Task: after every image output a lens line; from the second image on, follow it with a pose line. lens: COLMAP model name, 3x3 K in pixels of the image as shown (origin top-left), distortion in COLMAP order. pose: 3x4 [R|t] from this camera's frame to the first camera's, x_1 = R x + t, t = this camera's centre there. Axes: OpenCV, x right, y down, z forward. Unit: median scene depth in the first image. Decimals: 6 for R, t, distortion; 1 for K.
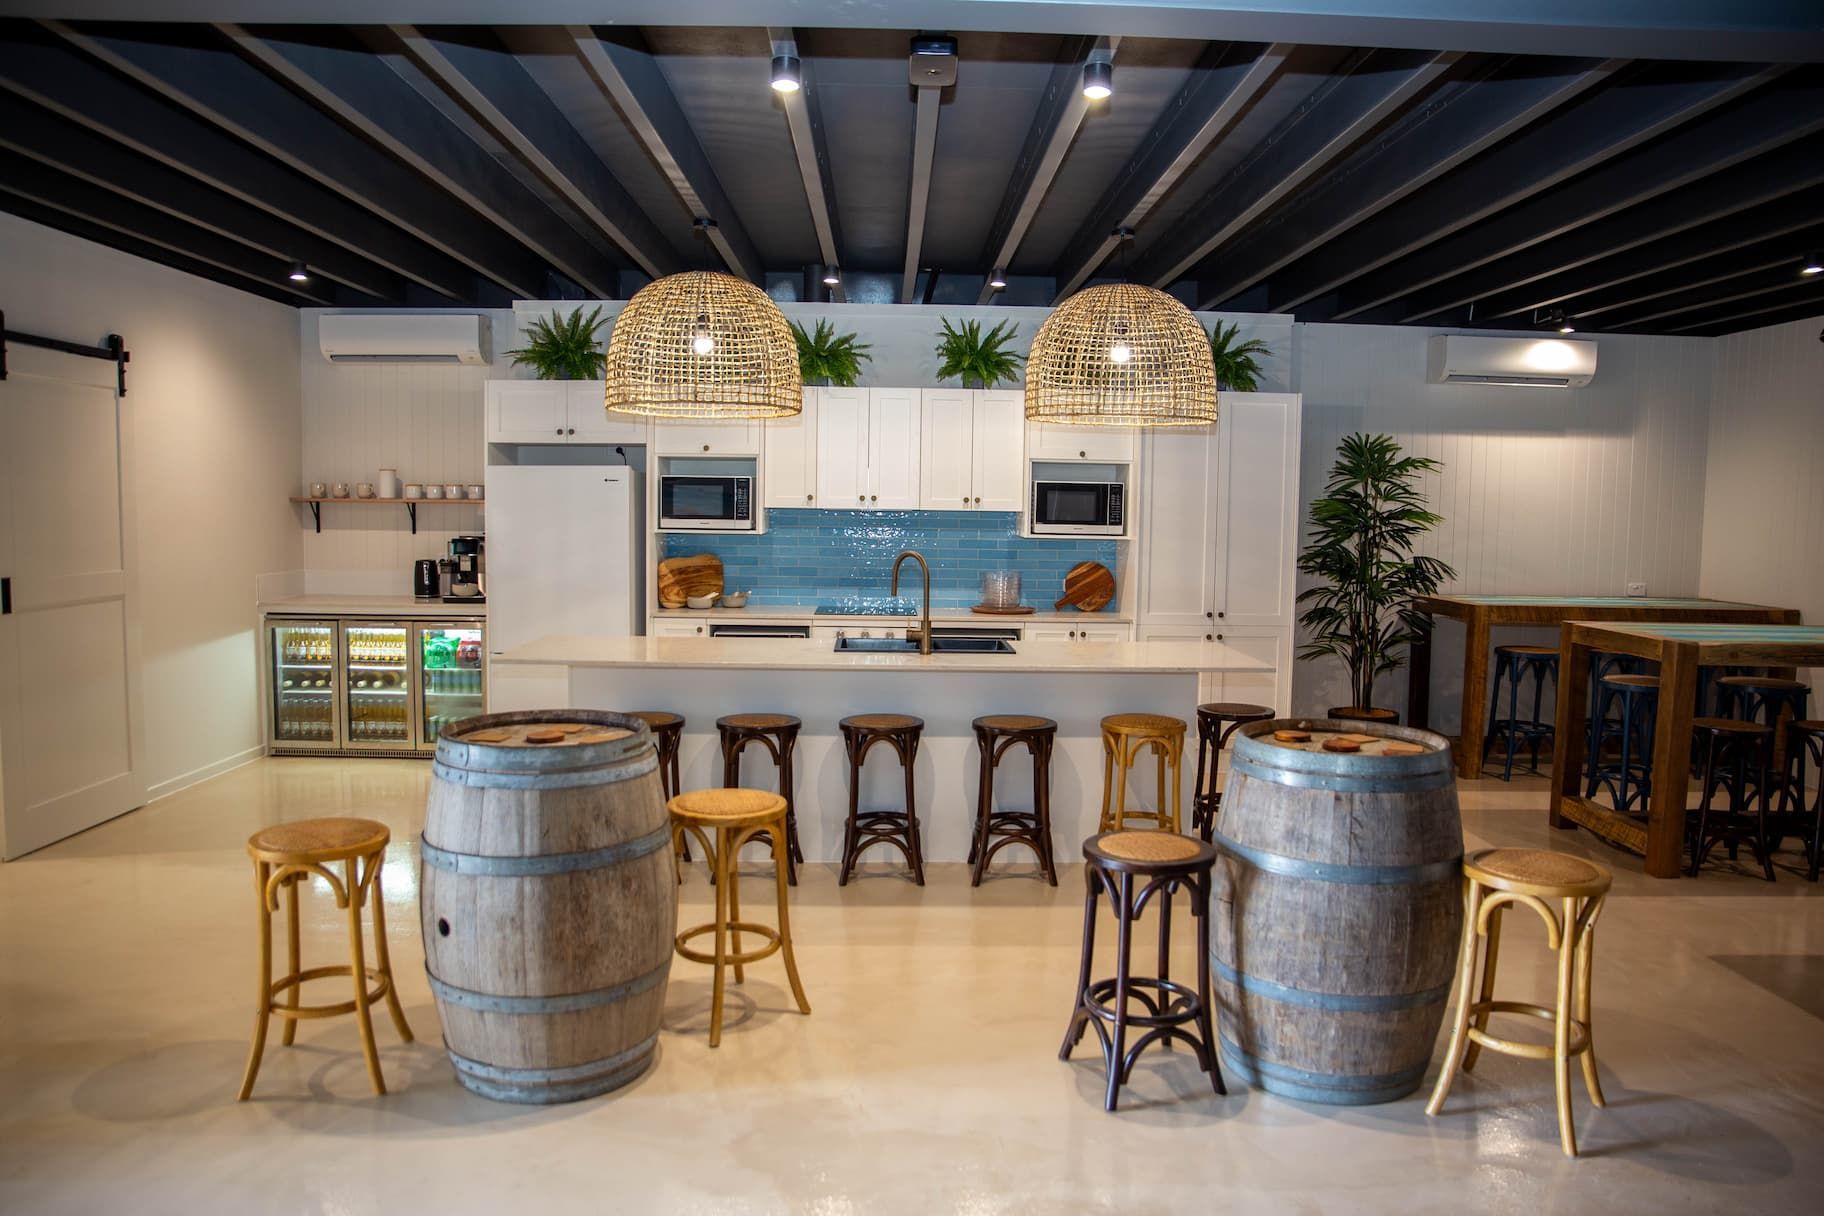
lens RADIAL K [[1275.5, 0, 903.4], [0, 1275.5, 605.4], [0, 0, 1]] dist [-0.125255, 0.085832]
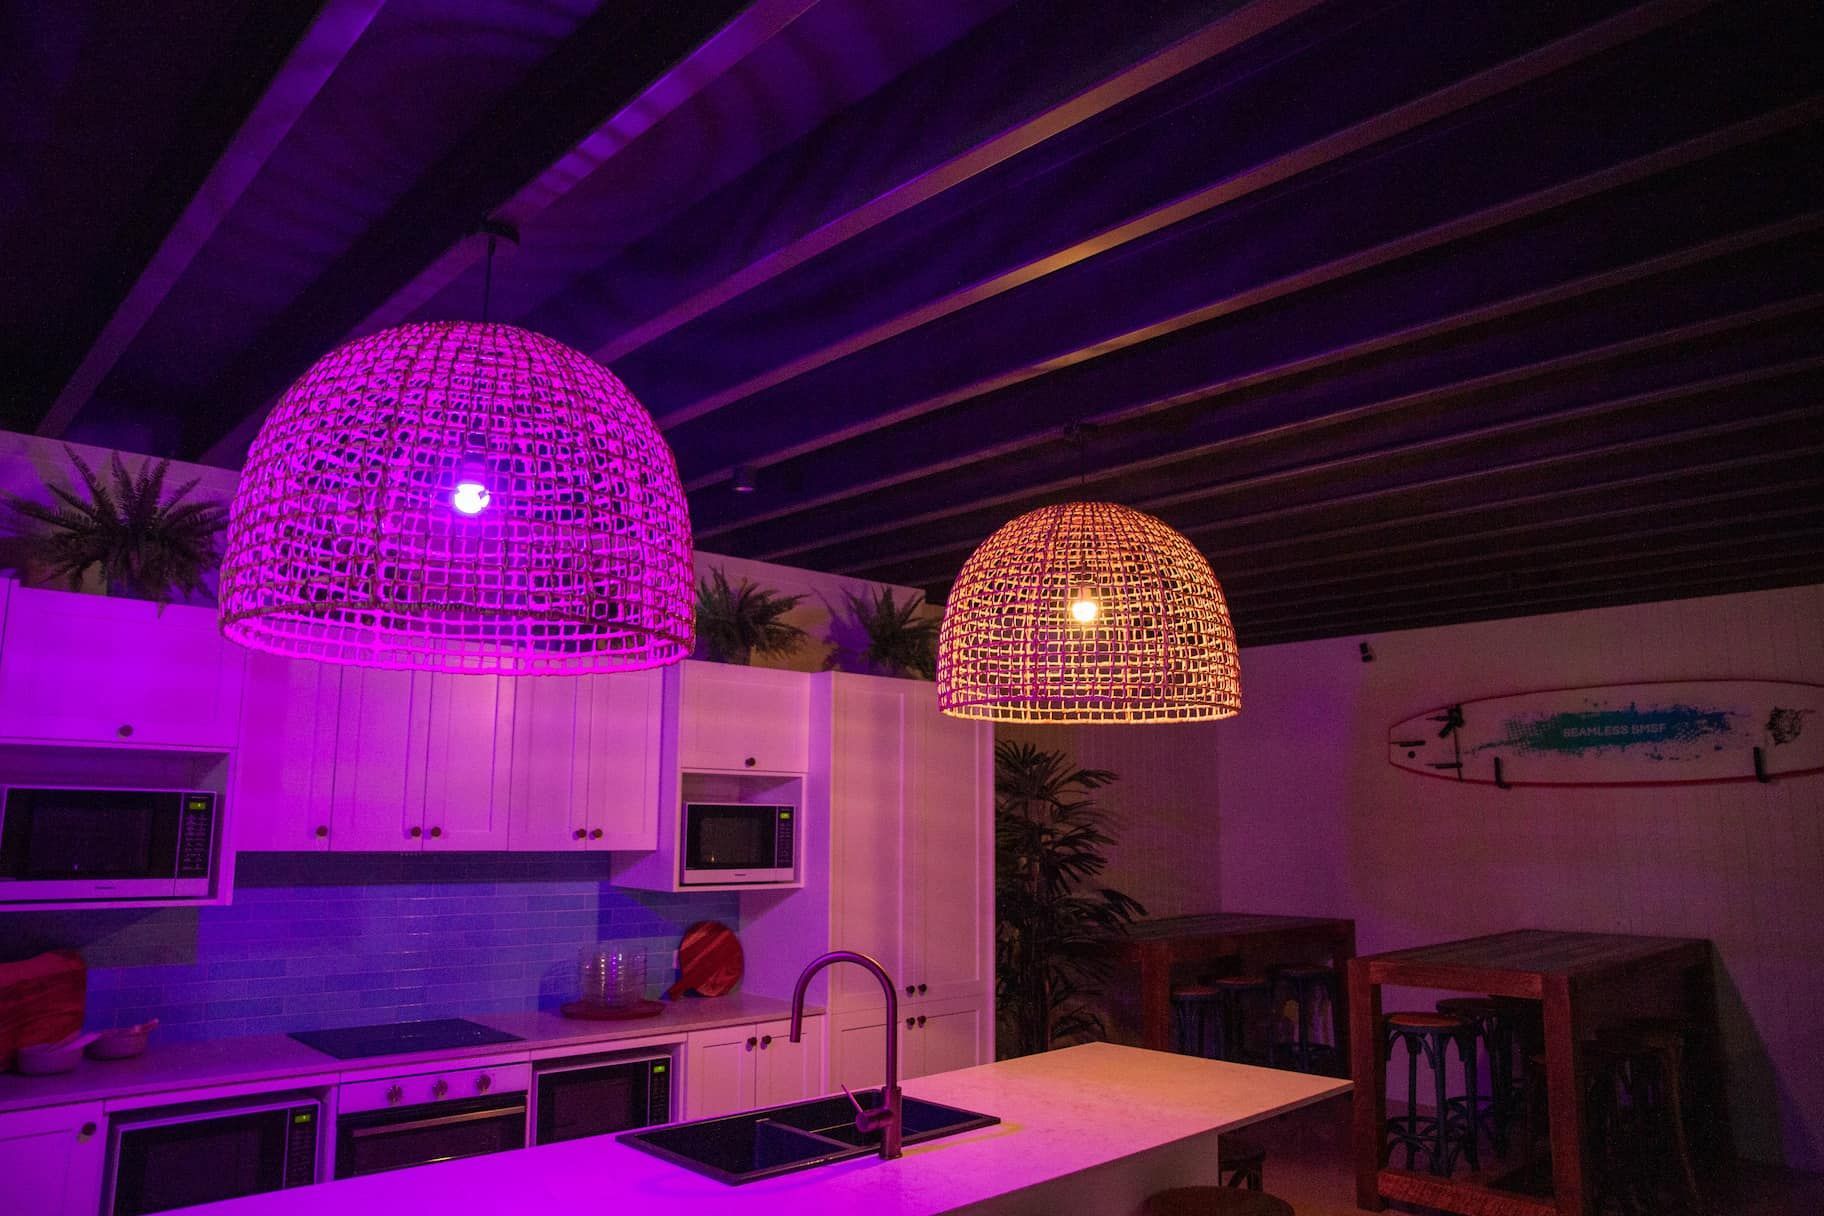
lens RADIAL K [[1275.5, 0, 920.8], [0, 1275.5, 607.3], [0, 0, 1]] dist [-0.125255, 0.085832]
pose [[0.740843, 0.097470, 0.664568, -0.245233], [0.061778, 0.975333, -0.211918, -0.051350], [-0.668831, 0.198054, 0.716547, 0.446336]]
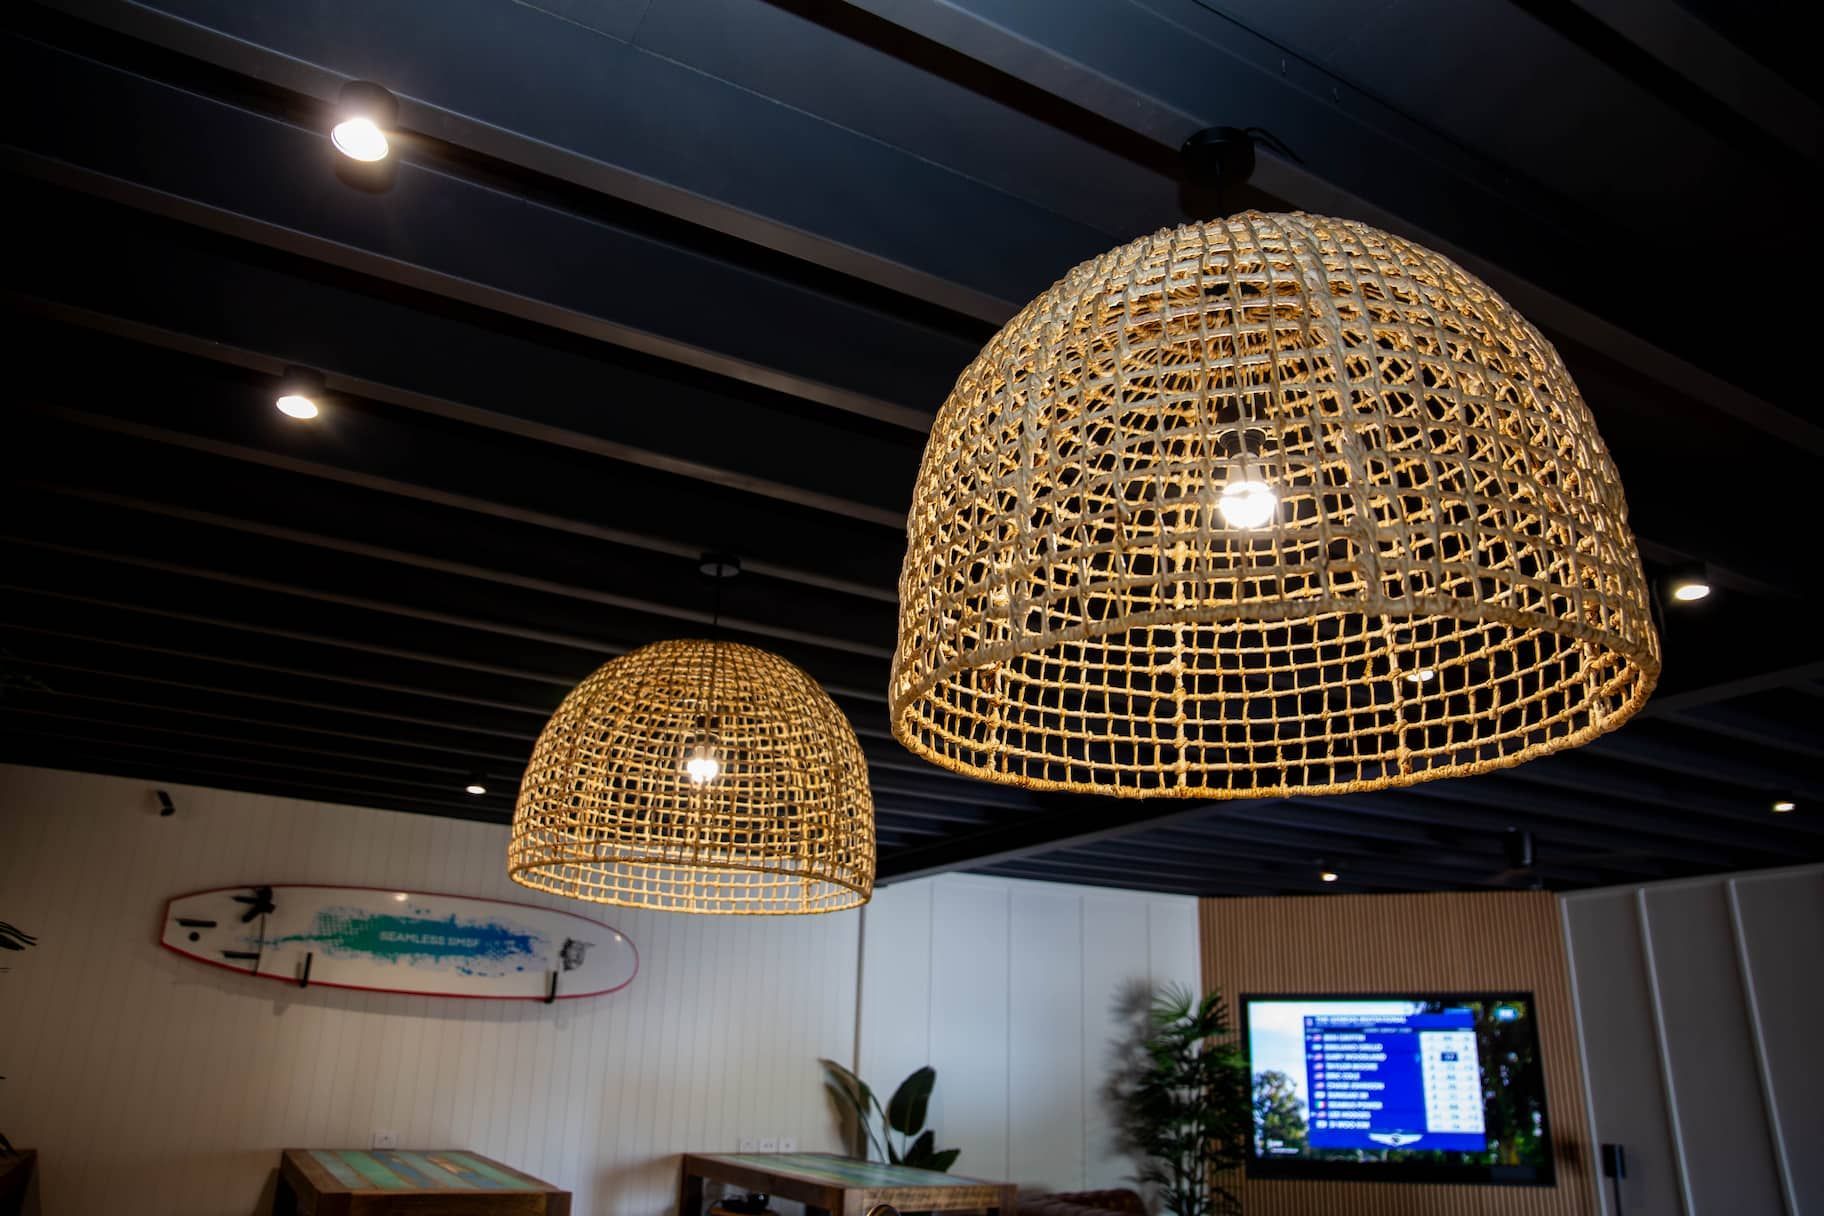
lens RADIAL K [[1275.5, 0, 922.9], [0, 1275.5, 596.0], [0, 0, 1]] dist [-0.125255, 0.085832]
pose [[-0.474112, 0.274493, 0.836583, -0.263363], [0.035393, 0.955335, -0.293399, -0.084049], [-0.879753, -0.109494, -0.462651, 0.903935]]
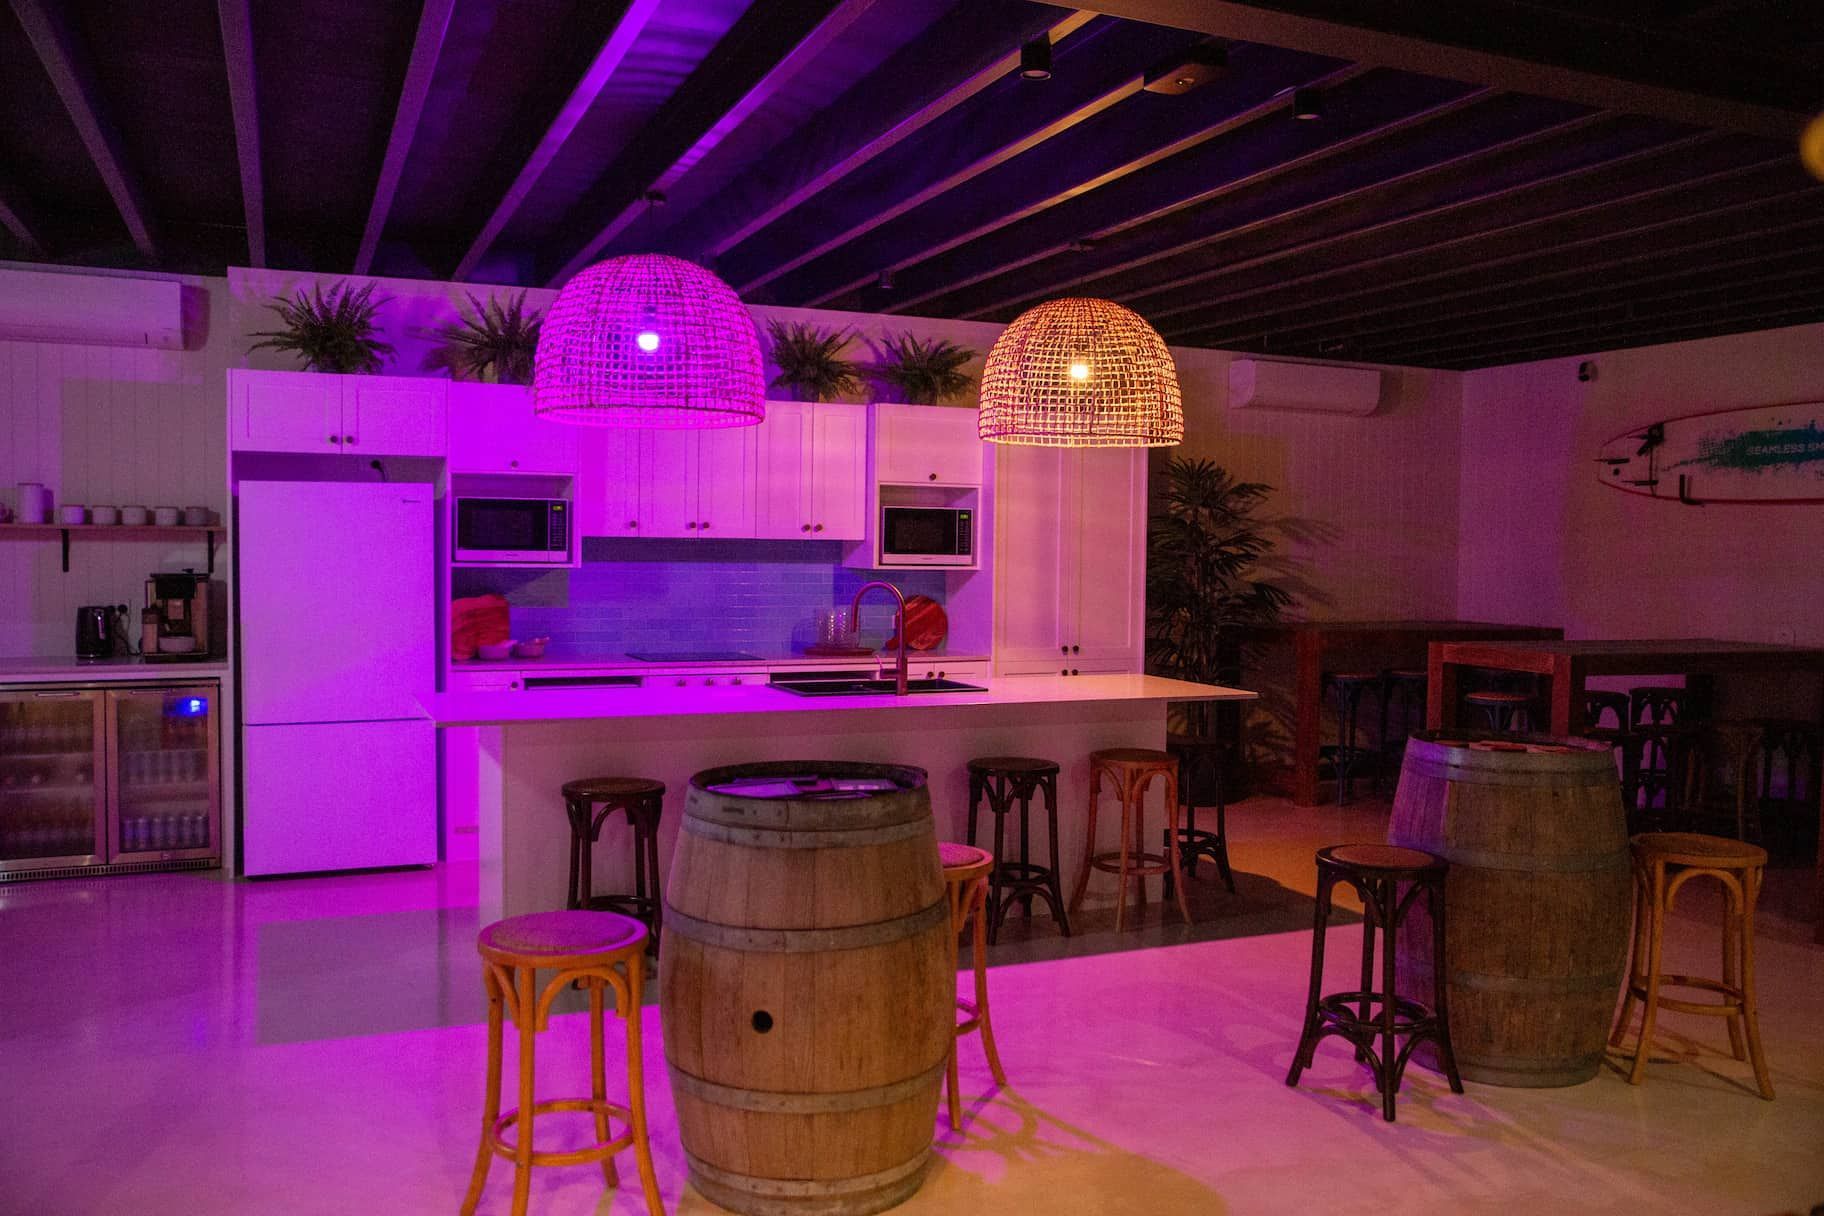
lens RADIAL K [[1505.3, 0, 924.0], [0, 1505.3, 605.5], [0, 0, 1]] dist [-0.067463, 0.059356]
pose [[0.923643, -0.018166, 0.382823, -0.281580], [0.031925, 0.999051, -0.029618, 0.004964], [-0.381922, 0.039578, 0.923347, 0.006929]]
